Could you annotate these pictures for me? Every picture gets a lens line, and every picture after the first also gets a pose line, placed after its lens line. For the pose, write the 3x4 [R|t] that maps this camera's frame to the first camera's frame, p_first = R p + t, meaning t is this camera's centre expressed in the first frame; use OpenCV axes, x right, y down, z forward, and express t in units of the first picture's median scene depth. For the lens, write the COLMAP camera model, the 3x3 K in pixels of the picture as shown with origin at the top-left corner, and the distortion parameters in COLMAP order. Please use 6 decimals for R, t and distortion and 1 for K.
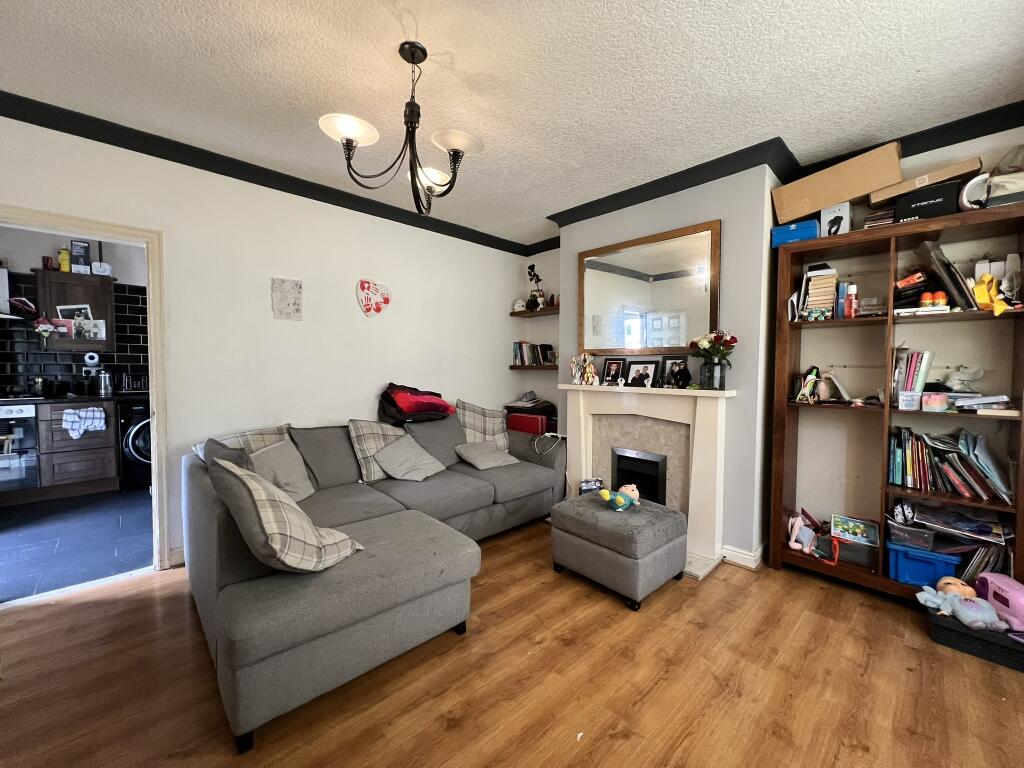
lens RADIAL K [[408.4, 0, 510.9], [0, 408.4, 380.8], [0, 0, 1]] dist [0.000783, 0.000011]
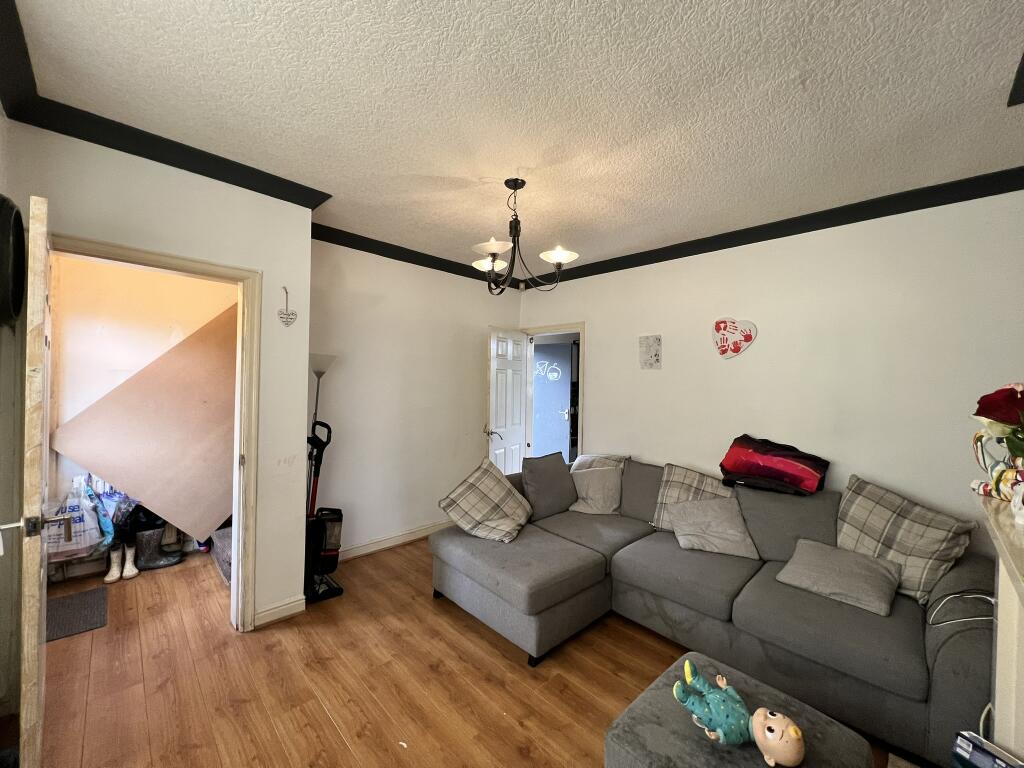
lens RADIAL K [[408.4, 0, 511.1], [0, 408.4, 382.1], [0, 0, 1]] dist [0.000783, 0.000011]
pose [[0.016675, -0.005430, -0.999846, 0.644483], [-0.057138, 0.998346, -0.006374, -0.082654], [0.998227, 0.057235, 0.016337, 0.588505]]
